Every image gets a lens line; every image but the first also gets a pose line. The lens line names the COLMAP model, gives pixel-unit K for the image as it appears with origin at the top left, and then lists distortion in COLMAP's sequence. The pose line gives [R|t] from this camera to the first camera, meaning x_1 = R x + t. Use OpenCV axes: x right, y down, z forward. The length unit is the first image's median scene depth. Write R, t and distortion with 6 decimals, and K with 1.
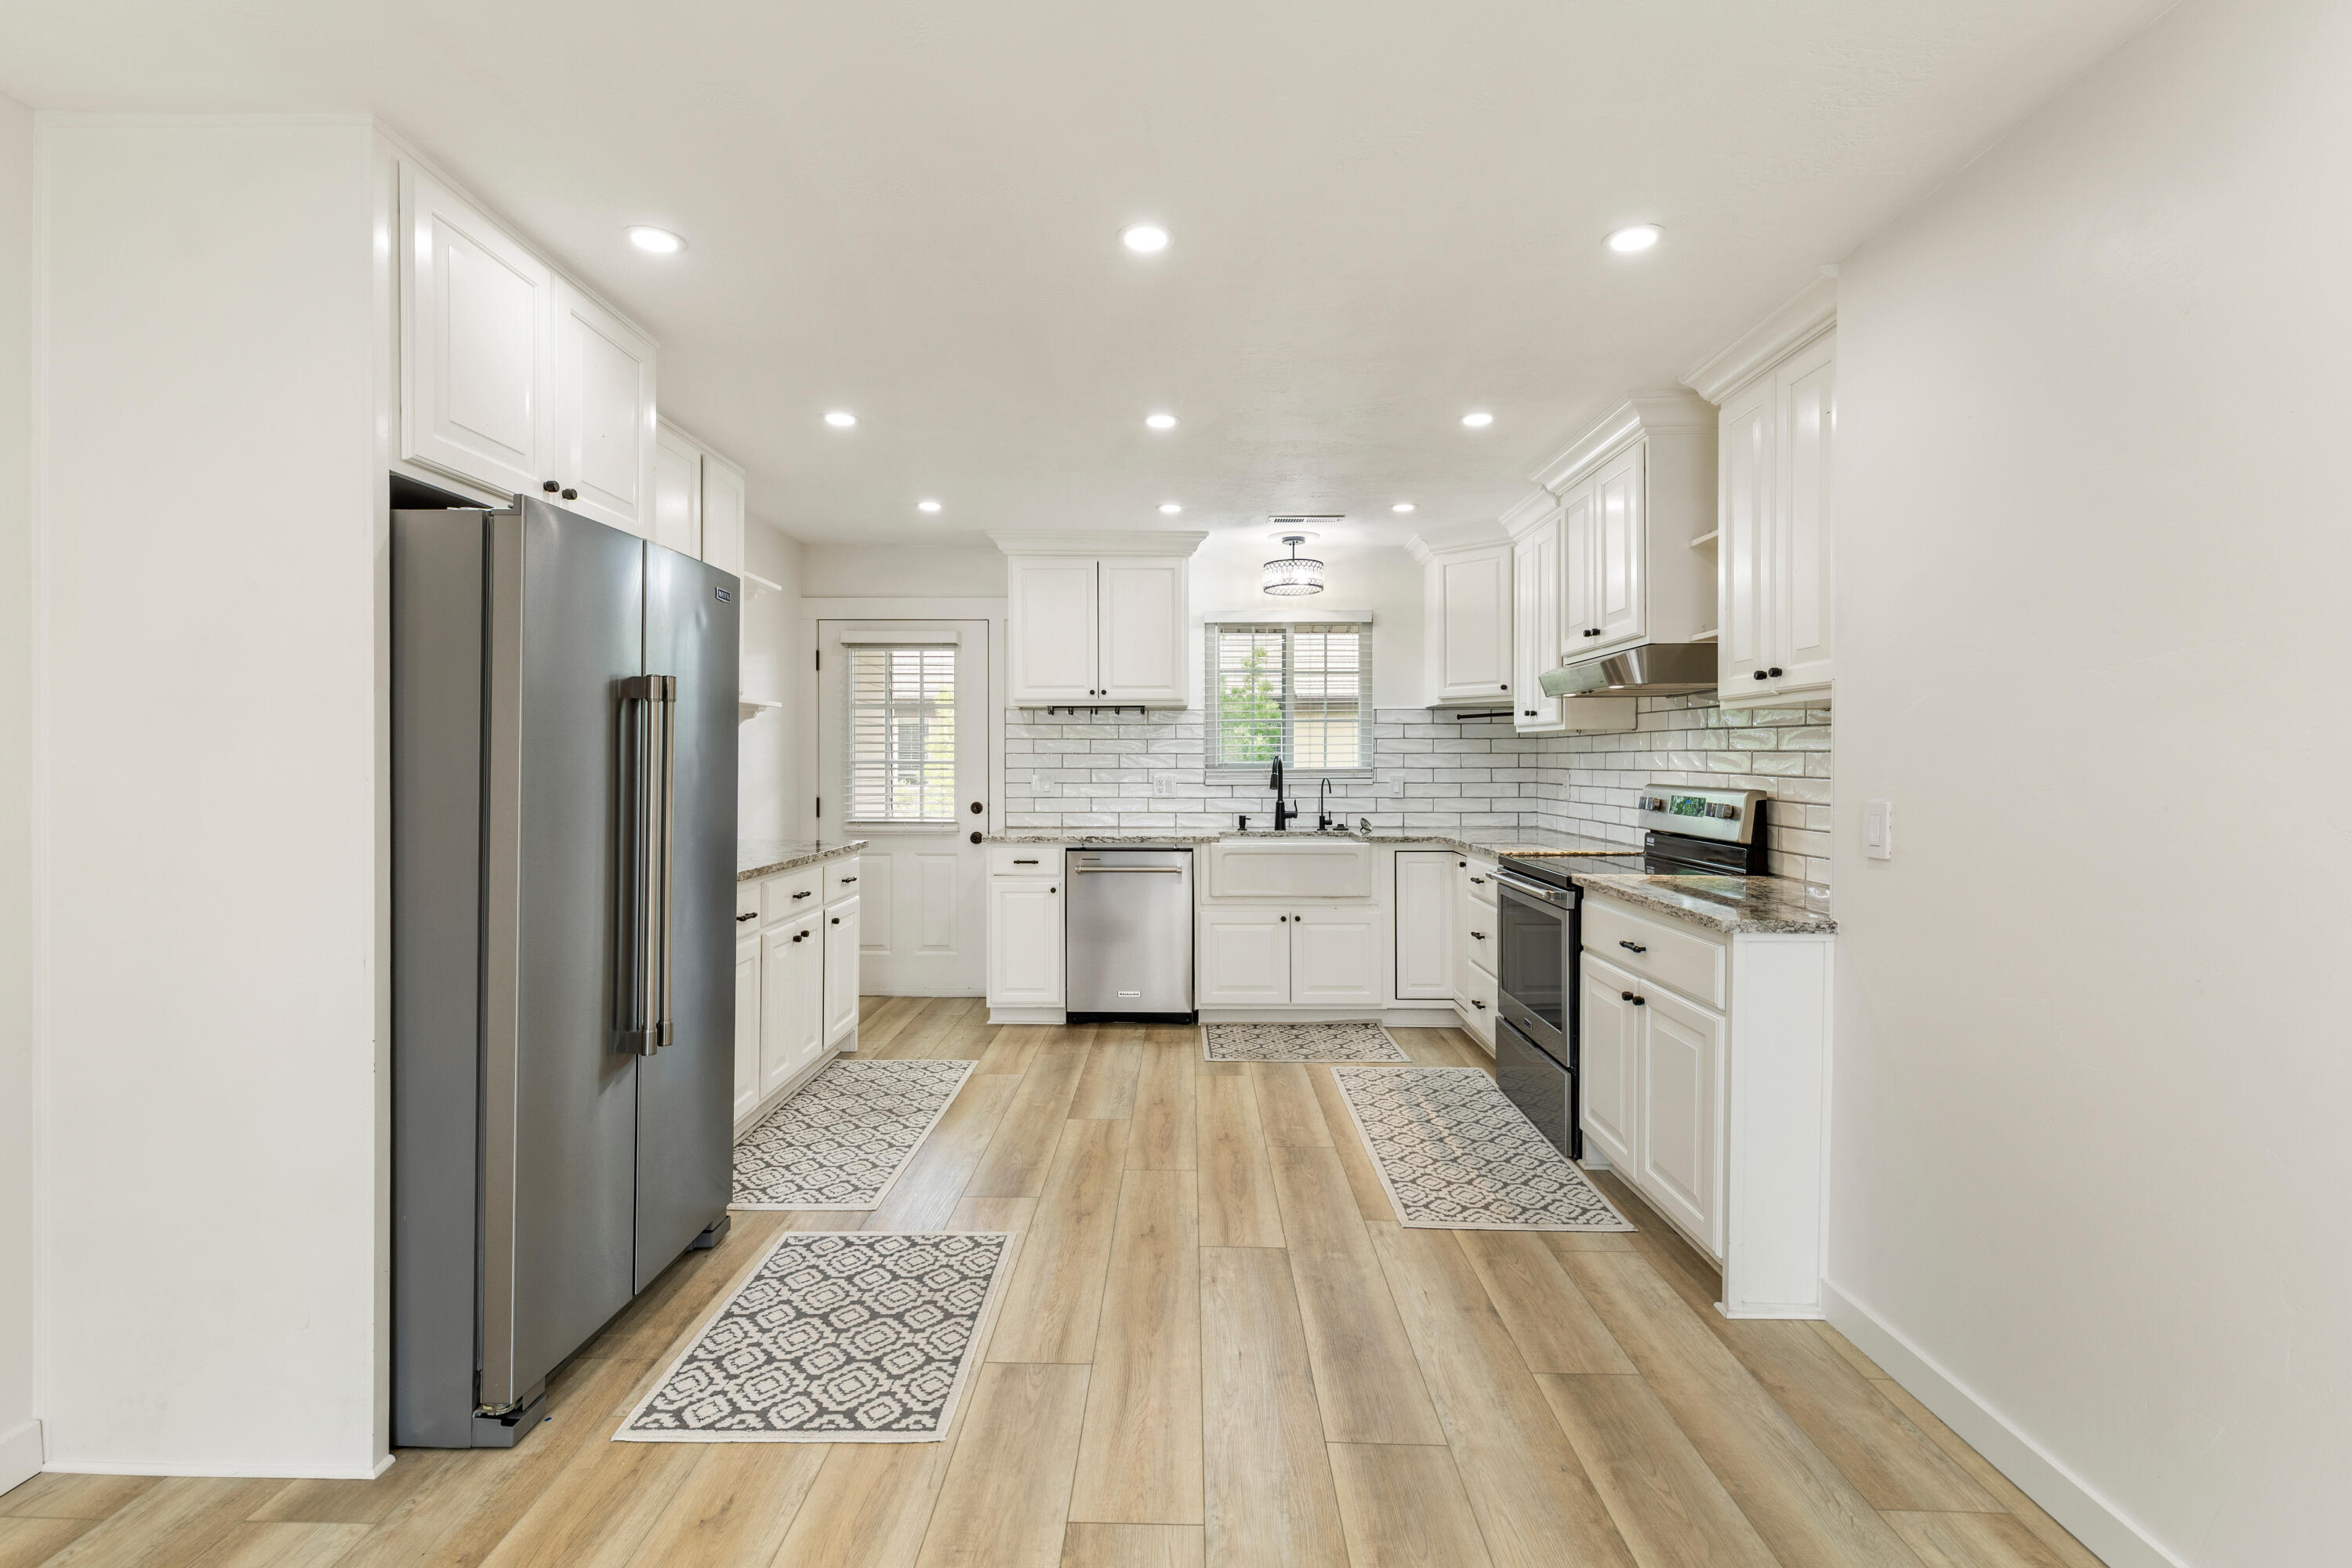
lens RADIAL K [[1033.6, 0, 1177.2], [0, 1033.6, 762.3], [0, 0, 1]] dist [0.000106, -0.000091]
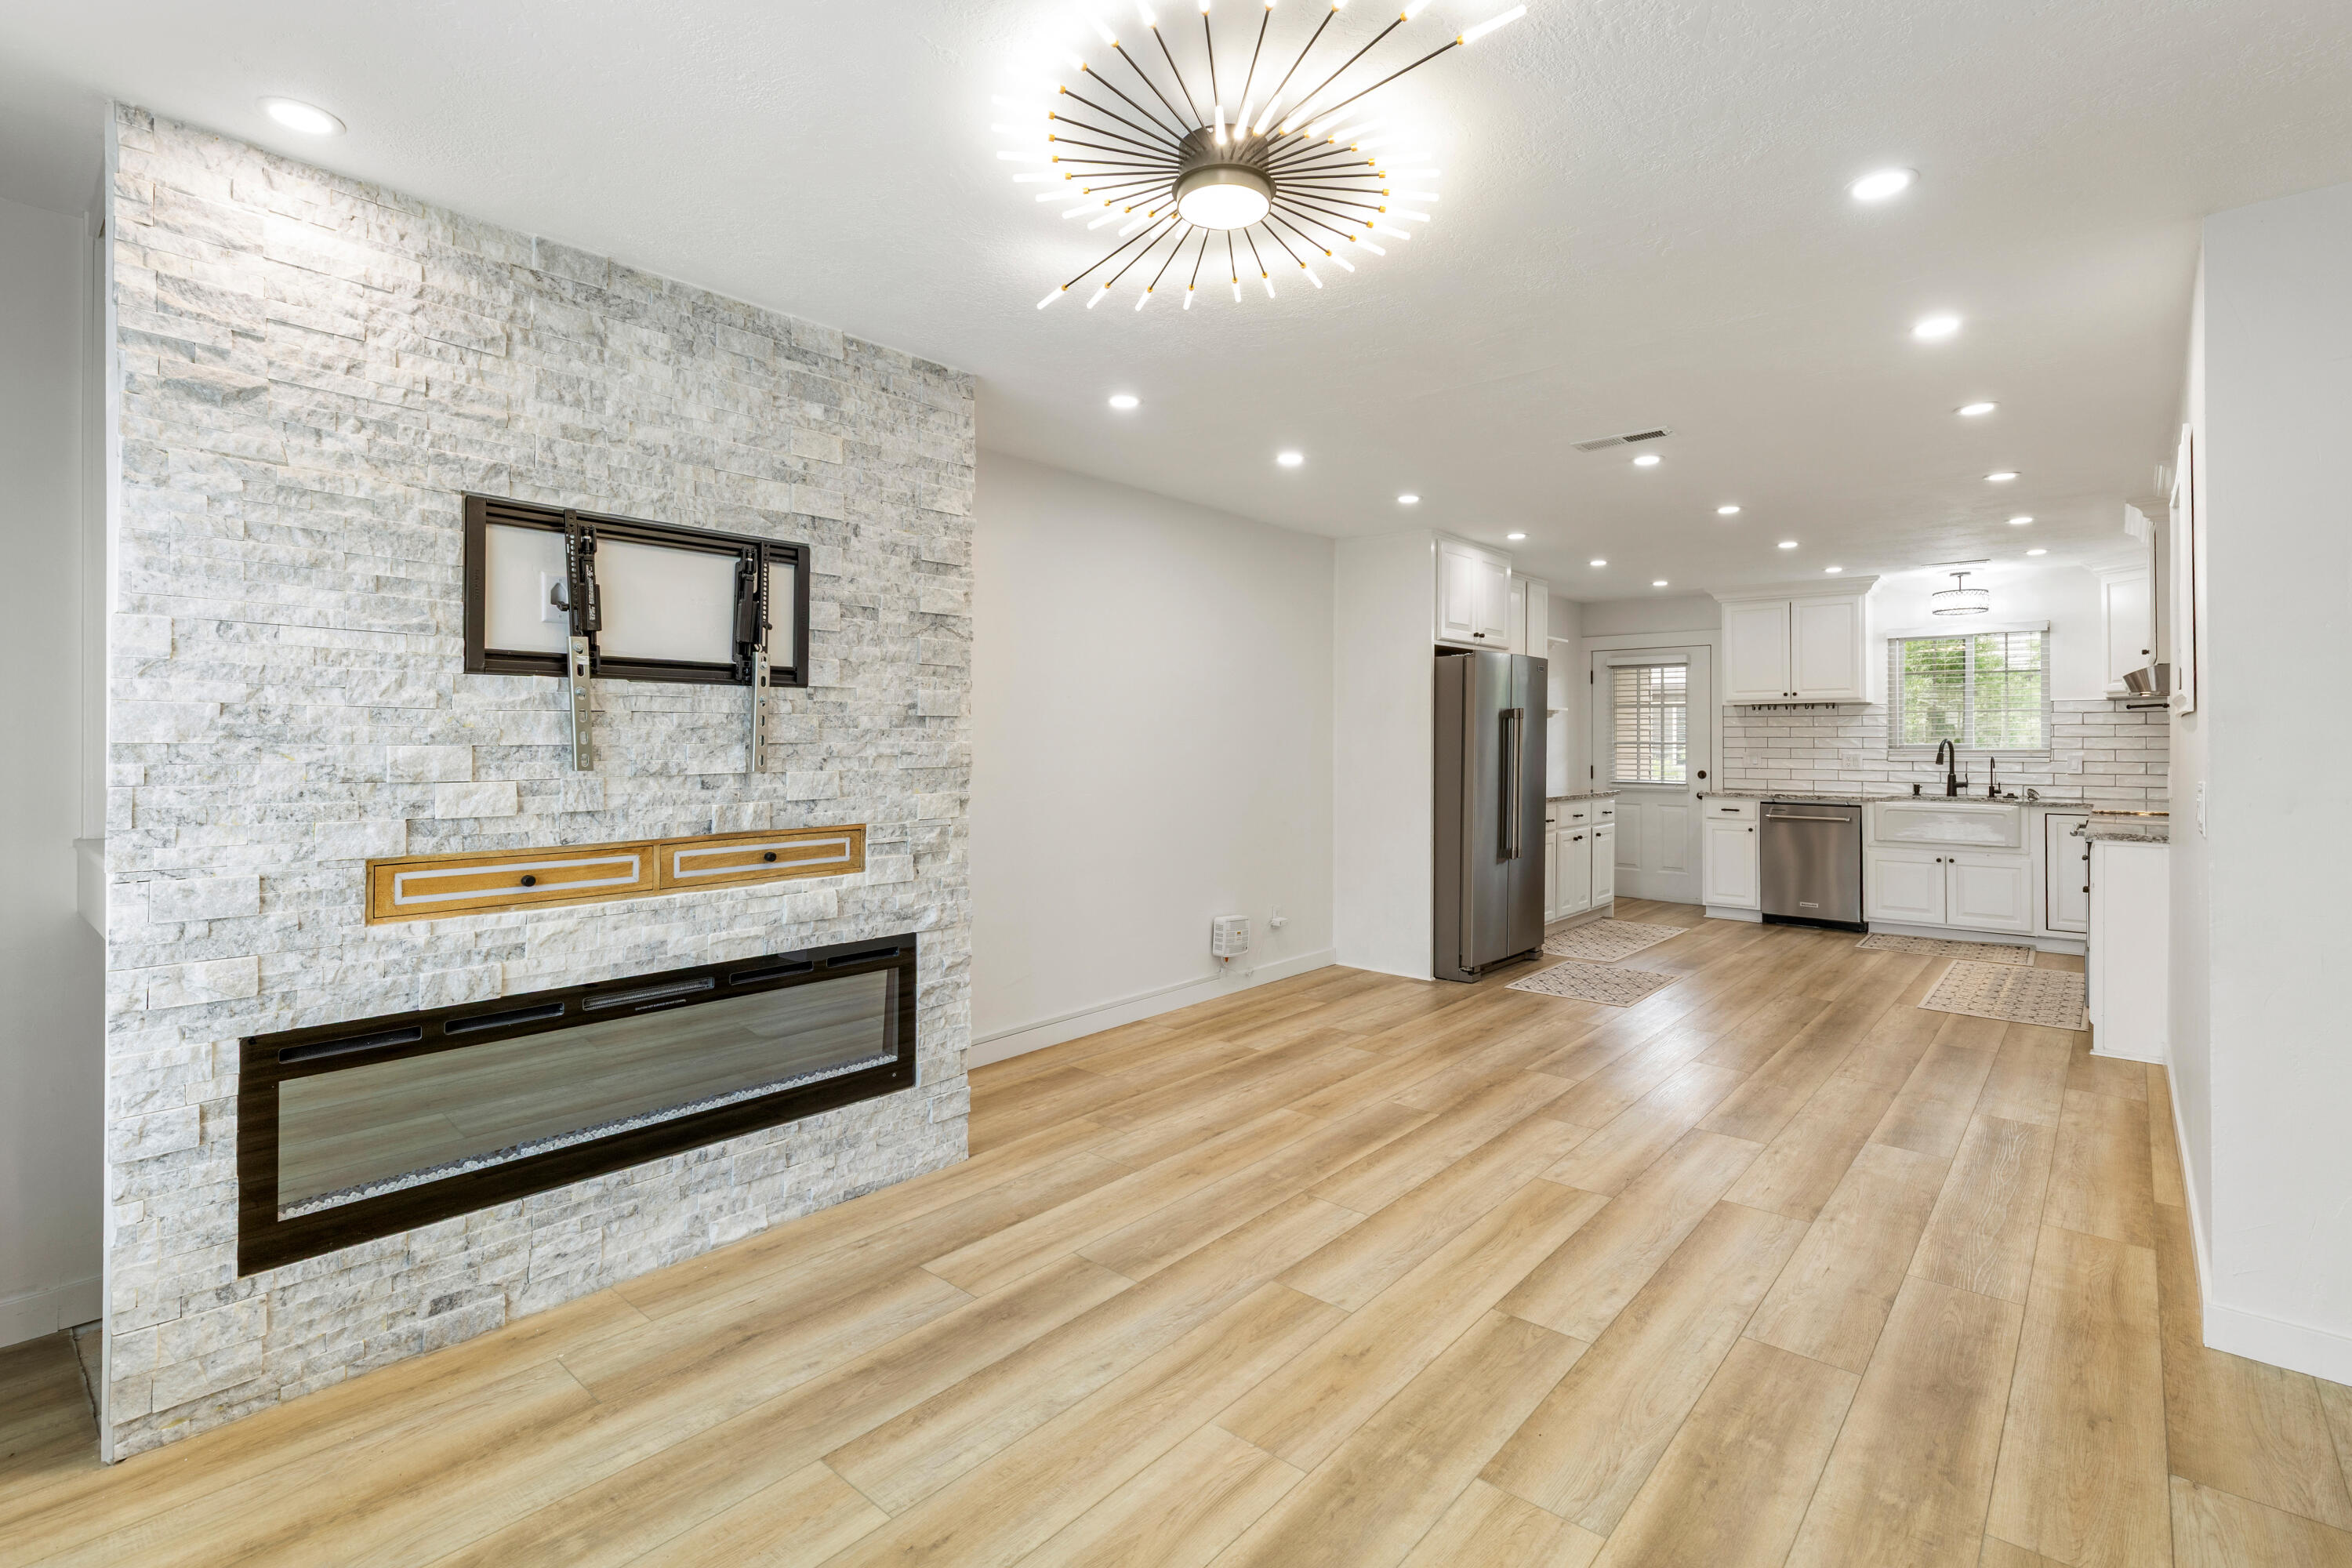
lens RADIAL K [[1044.4, 0, 1183.2], [0, 1044.4, 736.2], [0, 0, 1]] dist [0.000406, 0.000094]
pose [[0.751090, -0.002179, -0.660197, 0.247250], [-0.003491, 0.999967, -0.007272, 0.003163], [0.660191, 0.007766, 0.751058, -0.635518]]
